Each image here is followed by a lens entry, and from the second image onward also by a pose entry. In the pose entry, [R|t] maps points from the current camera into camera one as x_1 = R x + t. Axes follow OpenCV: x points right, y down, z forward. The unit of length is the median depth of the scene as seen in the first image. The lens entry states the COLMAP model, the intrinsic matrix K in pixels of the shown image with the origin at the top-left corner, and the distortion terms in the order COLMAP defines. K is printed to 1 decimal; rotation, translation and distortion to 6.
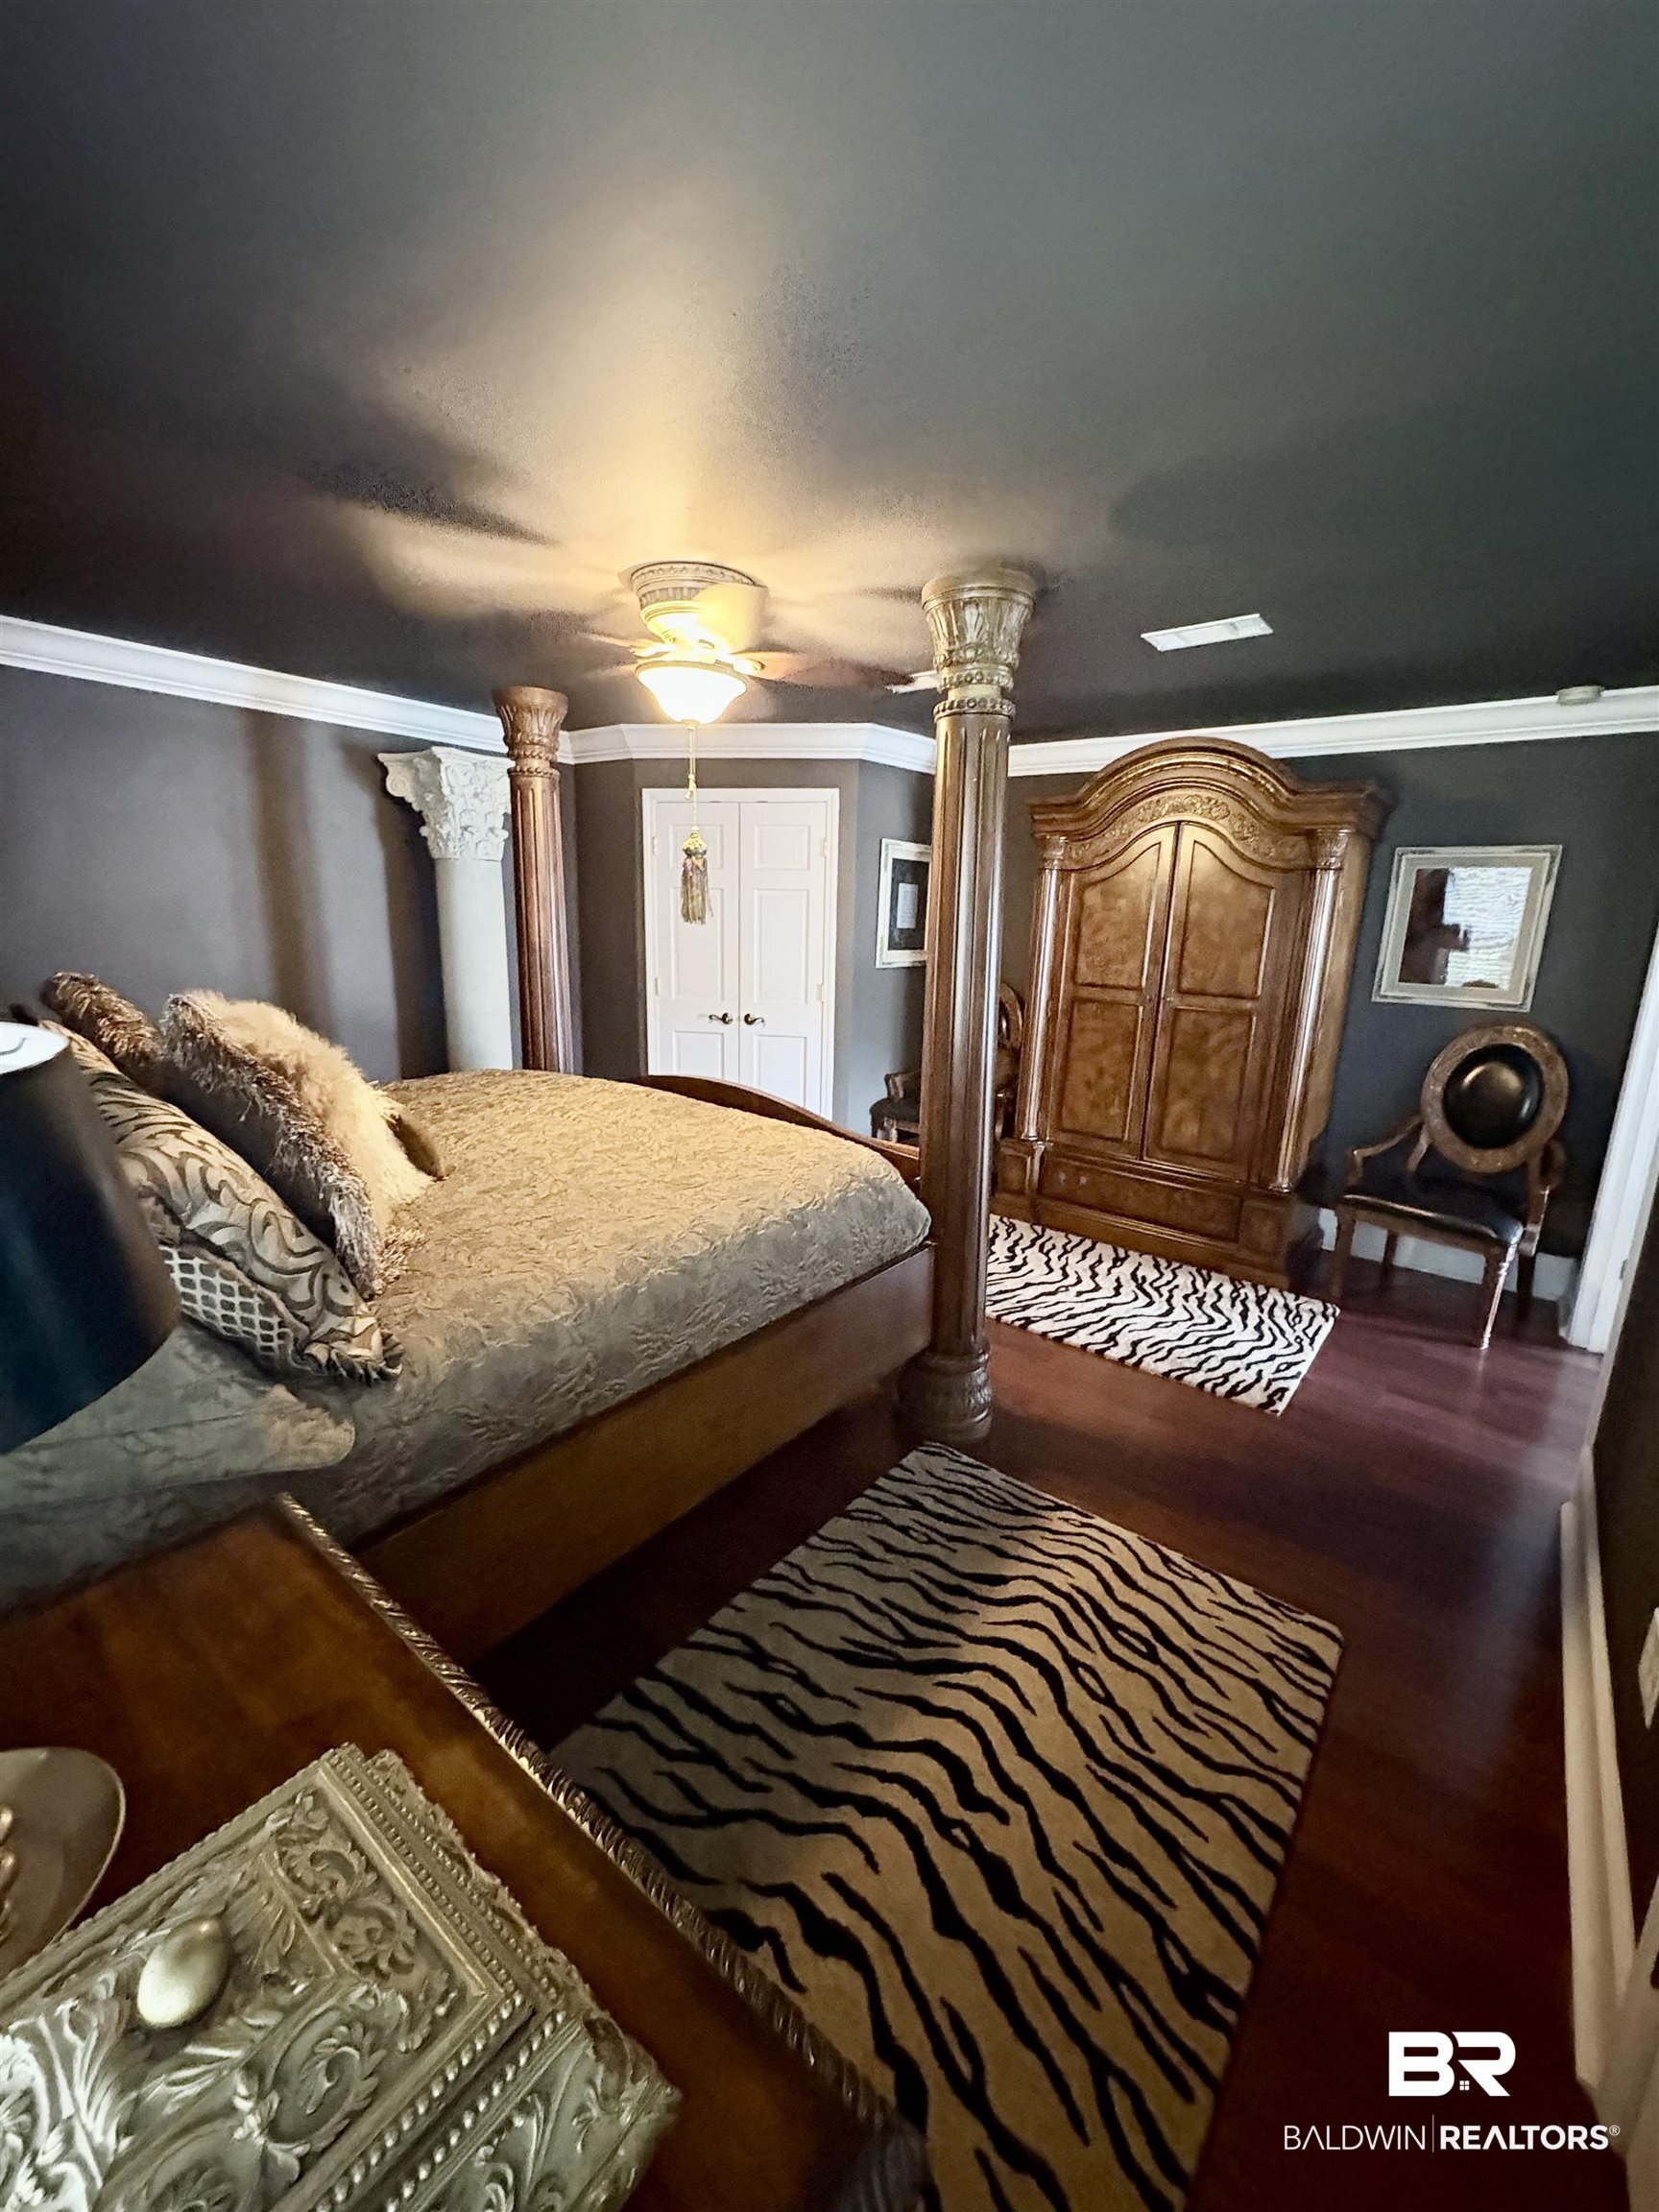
lens RADIAL K [[883.2, 0, 826.2], [0, 883.2, 1105.1], [0, 0, 1]] dist [0.002556, 0.000178]
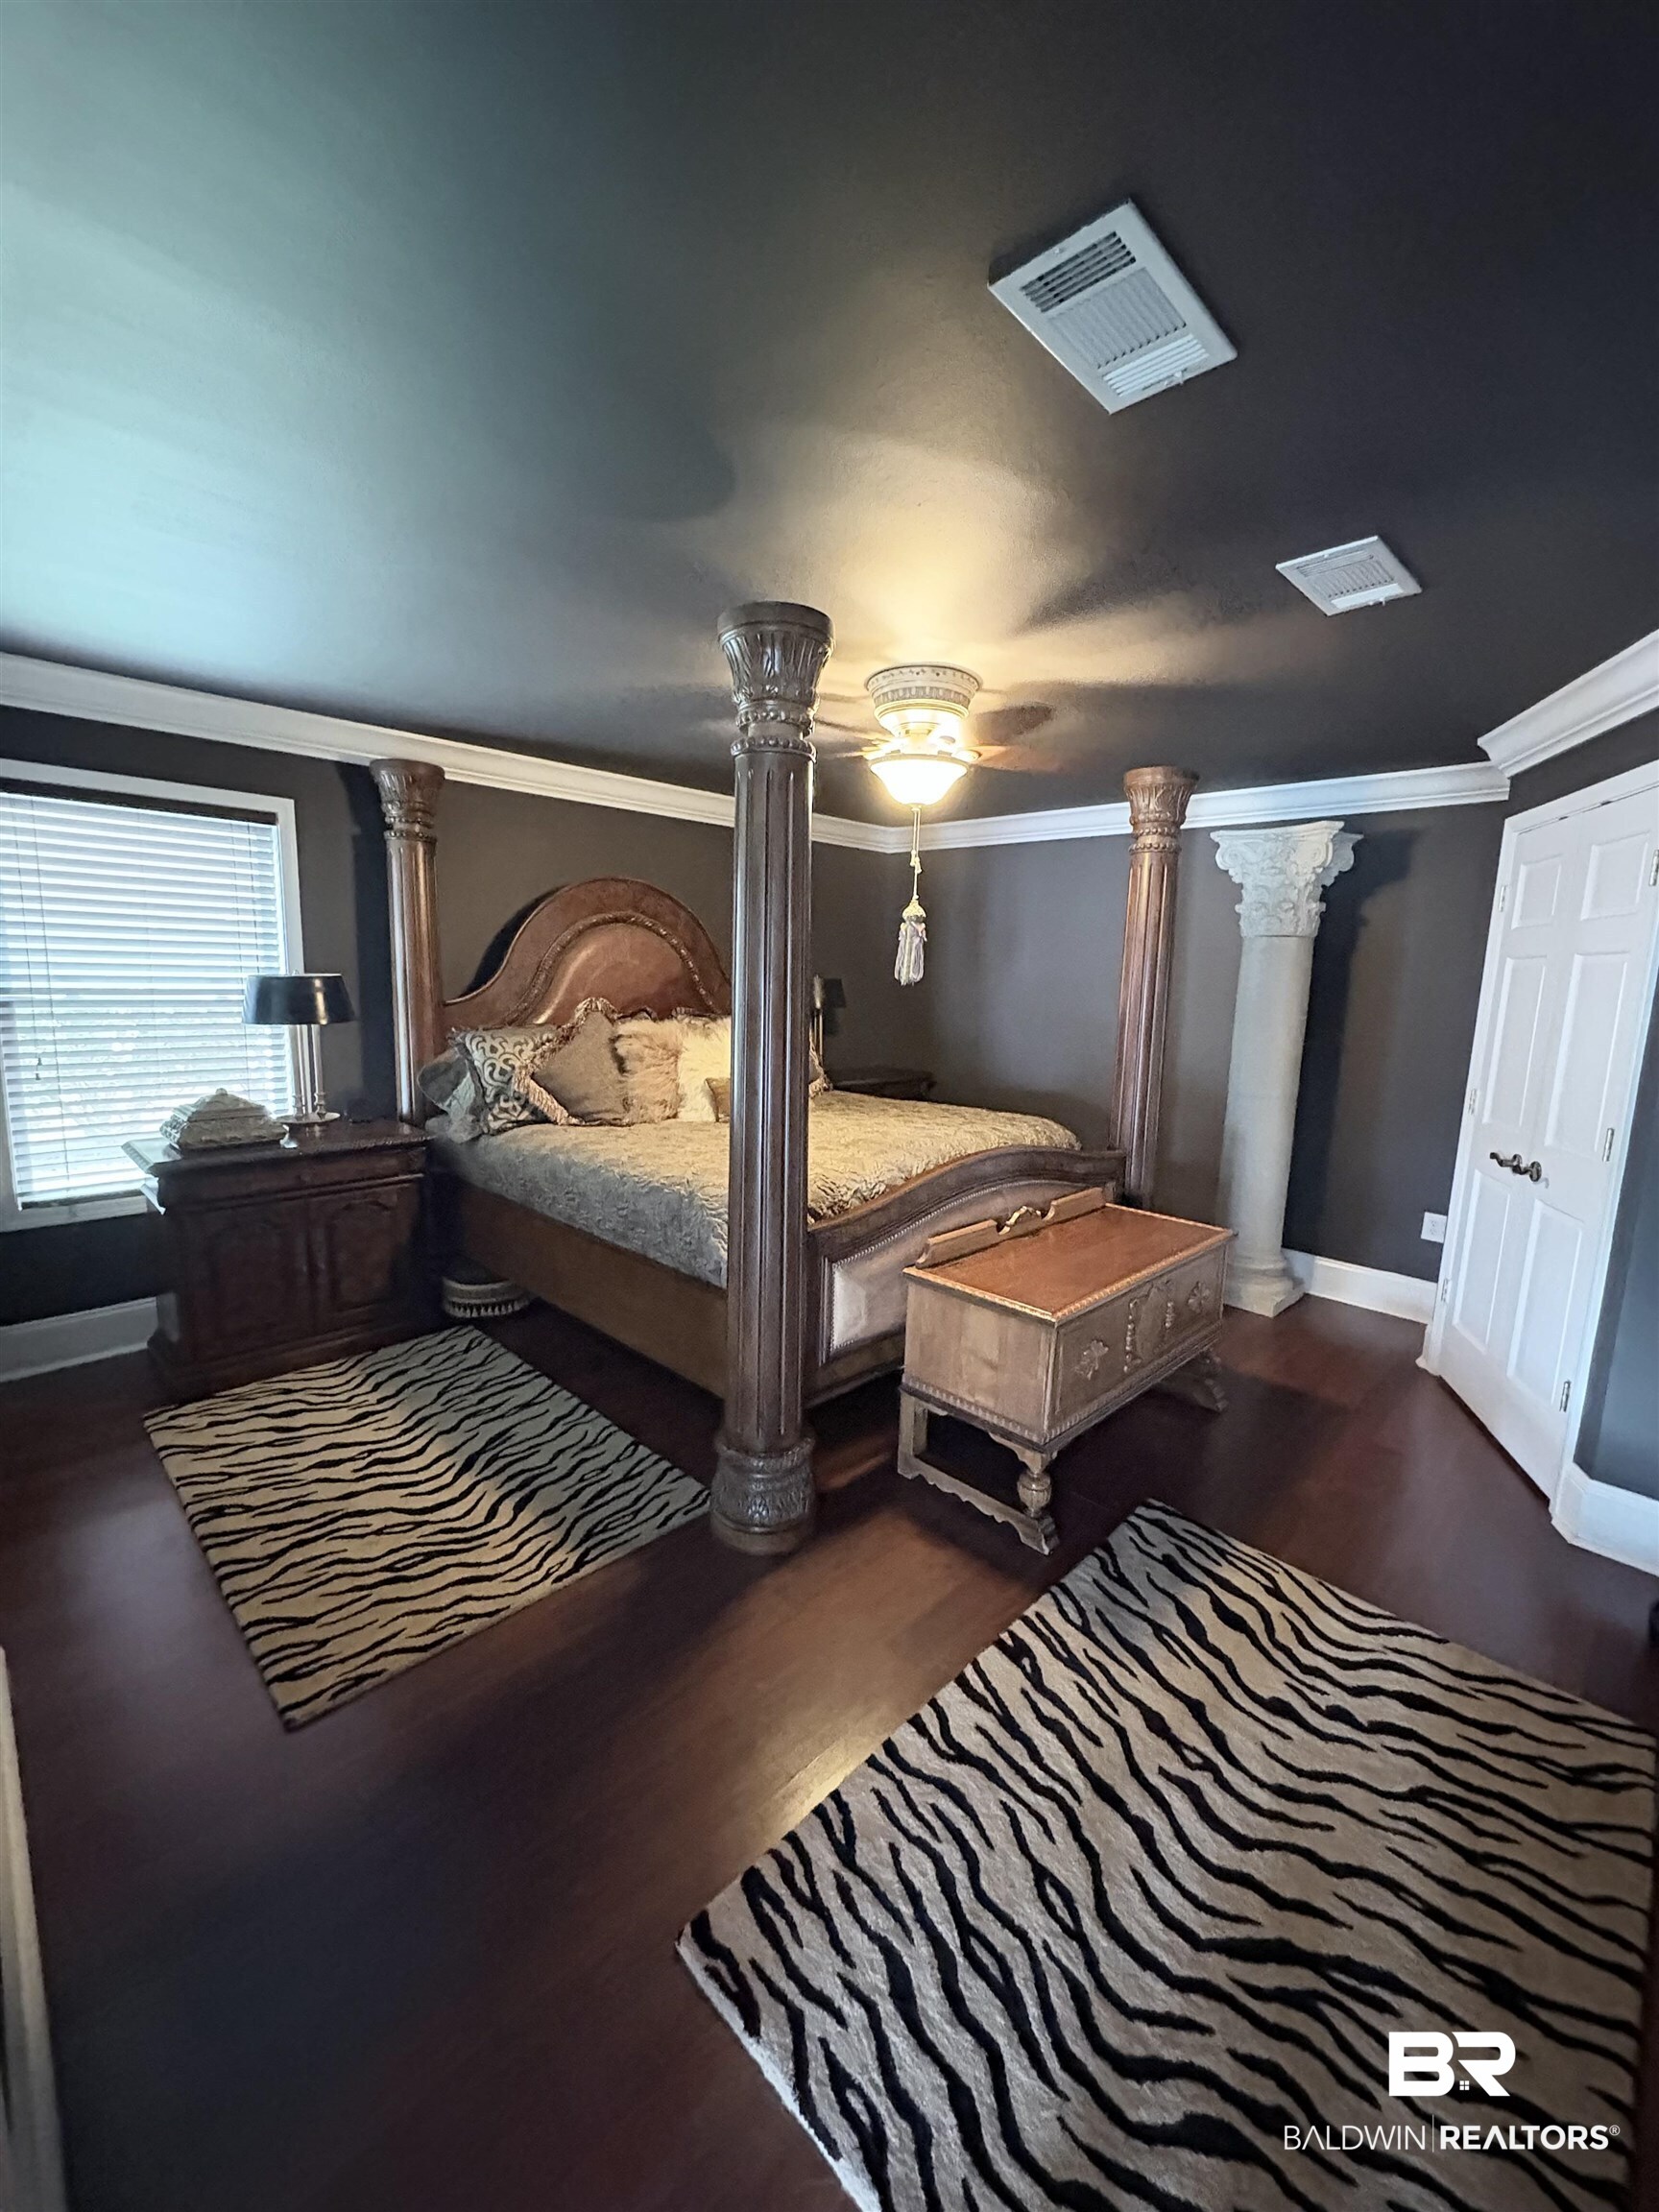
lens RADIAL K [[883.2, 0, 823.0], [0, 883.2, 1111.3], [0, 0, 1]] dist [0.002556, 0.000178]
pose [[-0.114726, 0.121428, -0.985948, 1.281978], [-0.246678, 0.957932, 0.146682, -0.248343], [0.962283, 0.260040, -0.079946, 1.381811]]
